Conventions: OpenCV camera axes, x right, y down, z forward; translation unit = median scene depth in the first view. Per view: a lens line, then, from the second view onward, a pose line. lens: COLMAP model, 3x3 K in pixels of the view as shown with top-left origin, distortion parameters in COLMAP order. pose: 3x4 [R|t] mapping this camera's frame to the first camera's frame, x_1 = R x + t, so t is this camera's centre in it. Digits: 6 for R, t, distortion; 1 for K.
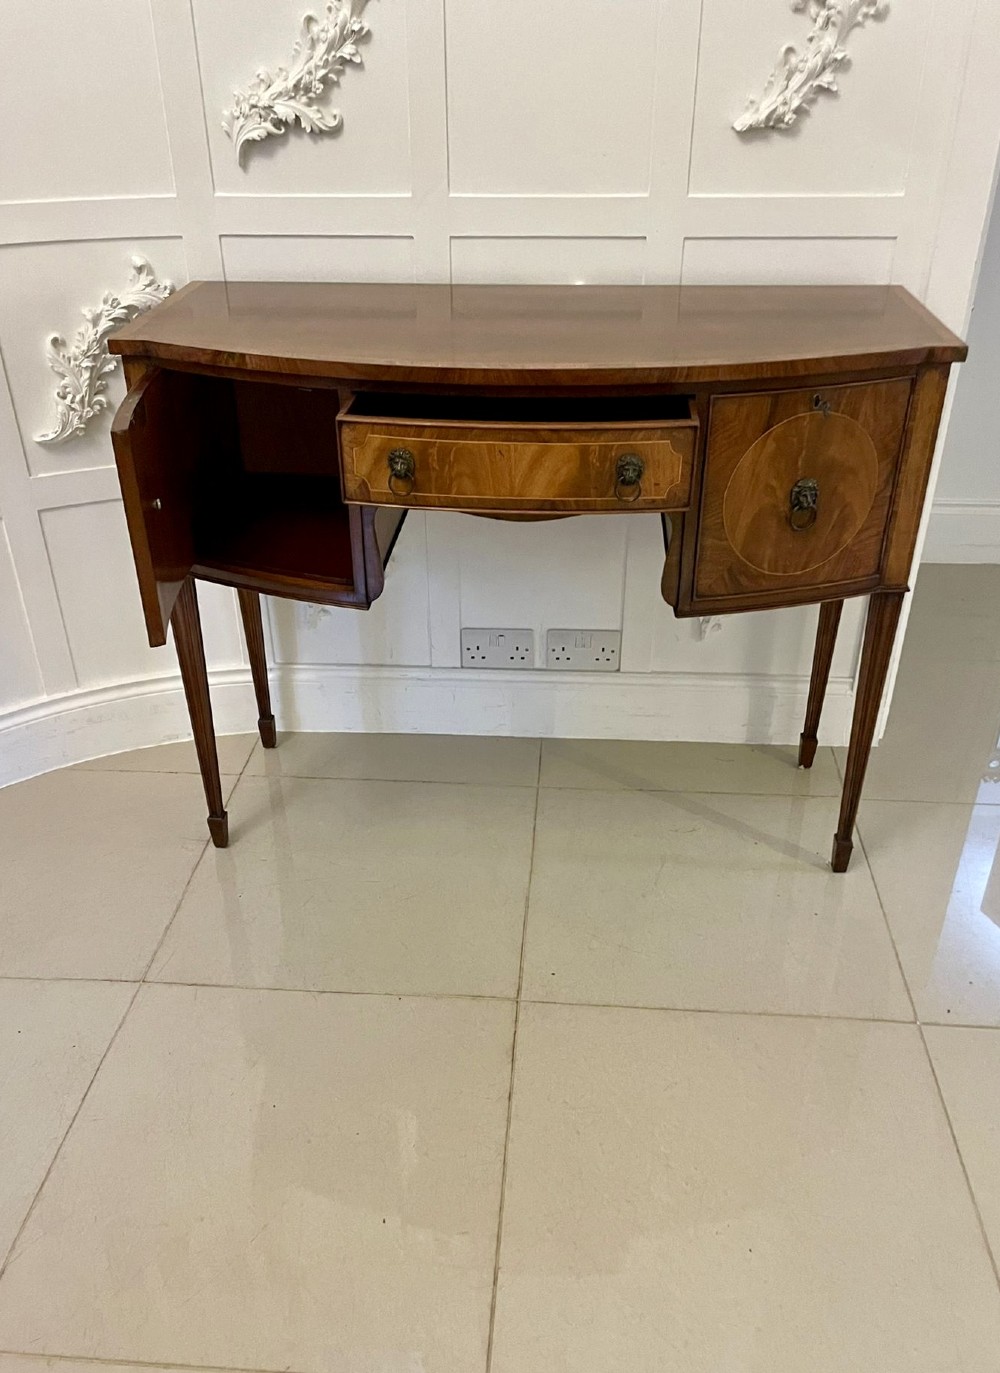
lens RADIAL K [[1153.5, 0, 493.6], [0, 1153.5, 758.8], [0, 0, 1]] dist [0.092086, -0.117577]
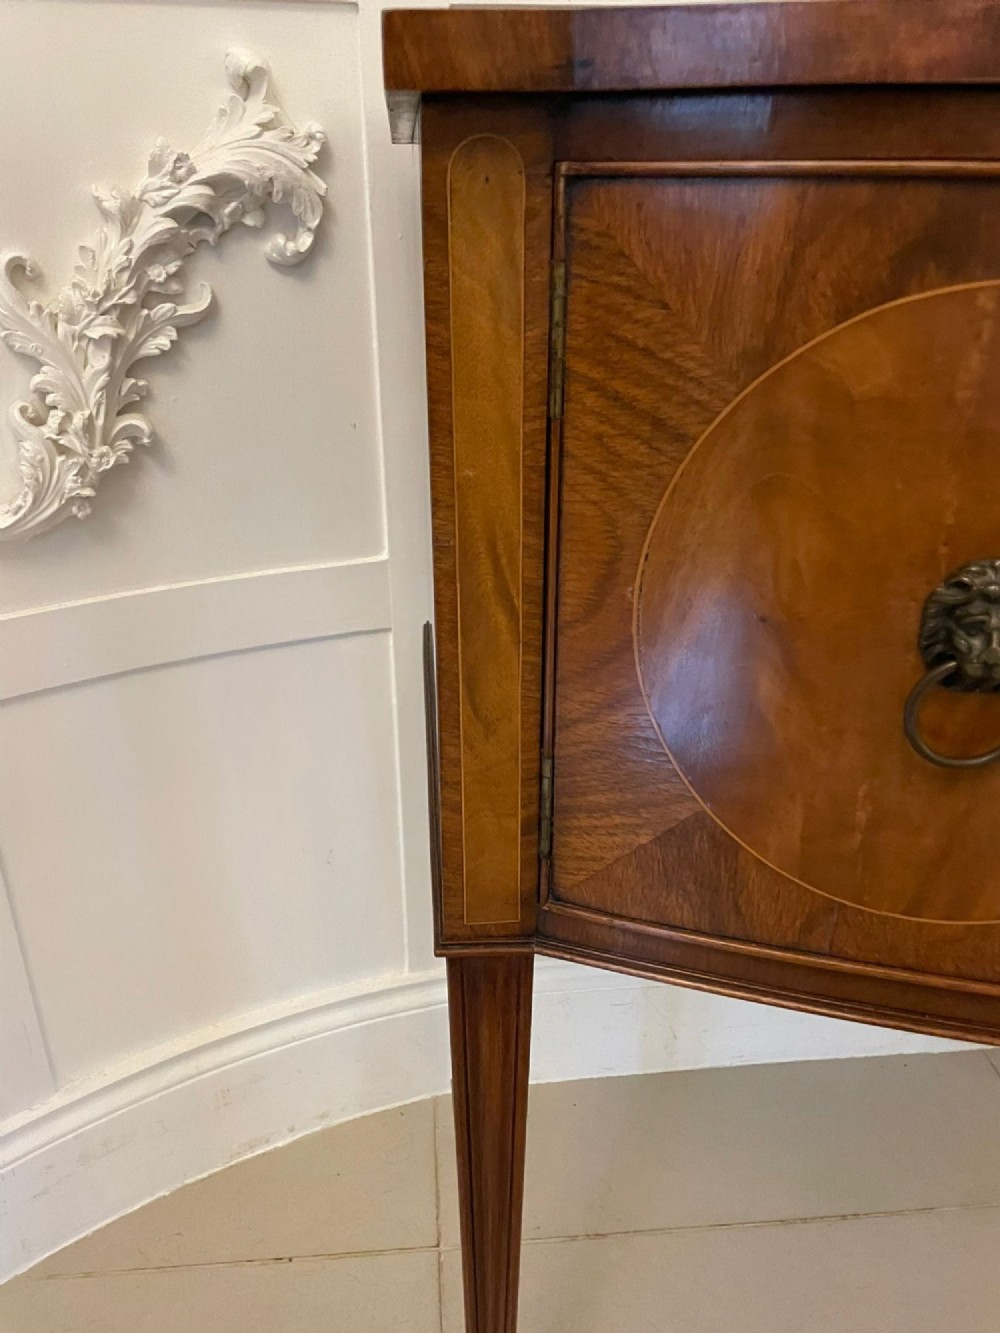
lens RADIAL K [[1003.6, 0, 490.3], [0, 1003.6, 669.4], [0, 0, 1]] dist [0.099704, -0.140175]
pose [[0.987490, -0.065721, 0.143335, -0.301227], [0.084304, 0.988225, -0.127686, -0.191343], [-0.133256, 0.138172, 0.981403, 0.731546]]
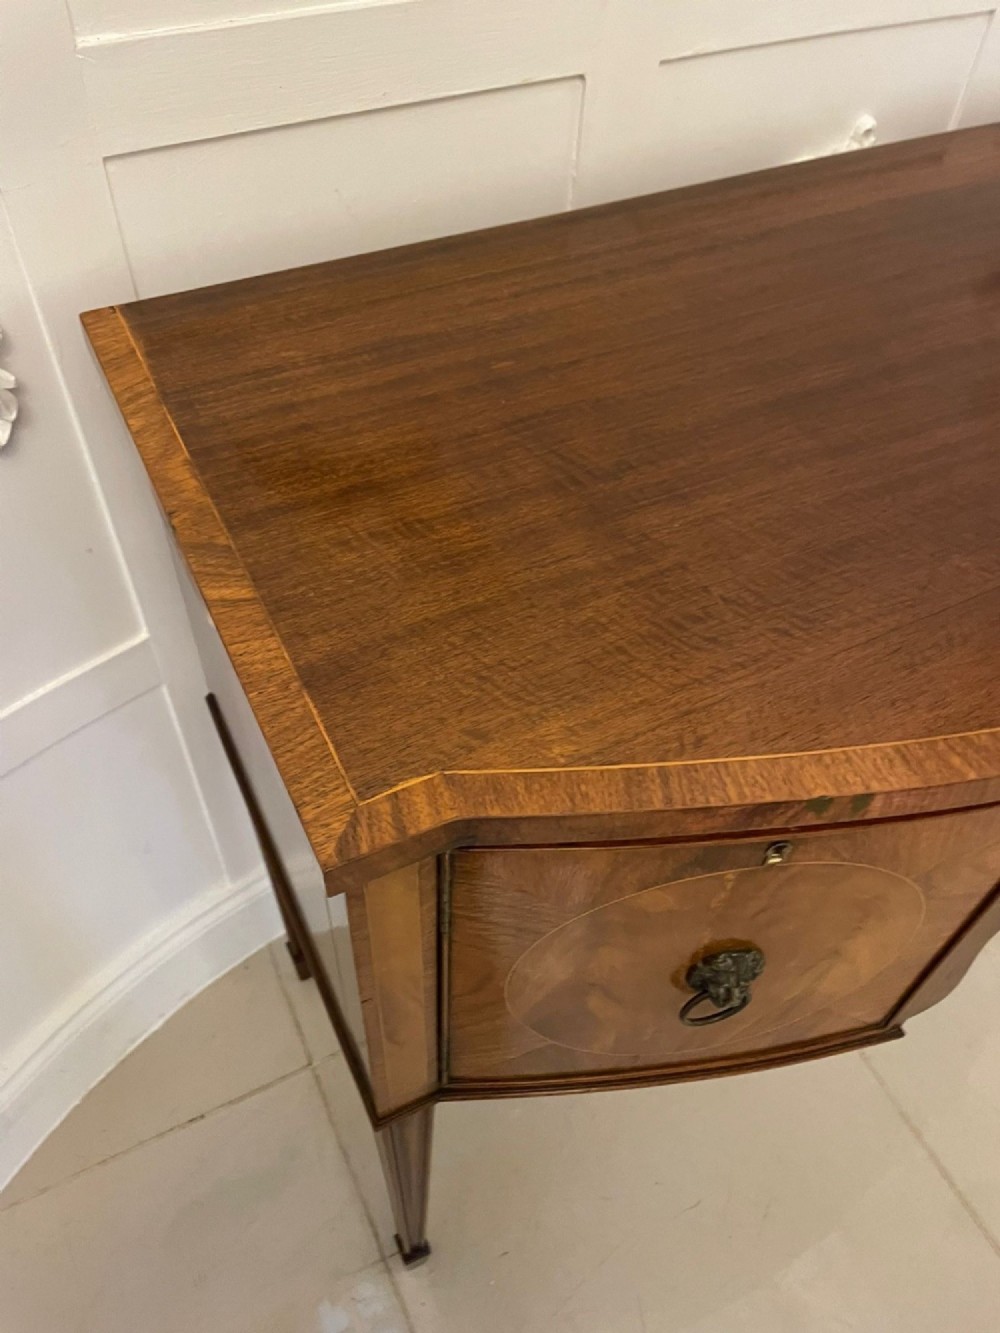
lens RADIAL K [[1000.8, 0, 497.6], [0, 1000.8, 662.5], [0, 0, 1]] dist [0.097069, -0.130628]
pose [[0.854821, -0.365929, 0.367937, -0.316754], [0.237573, 0.906338, 0.349442, -0.411251], [-0.461347, -0.211298, 0.861692, 0.696716]]
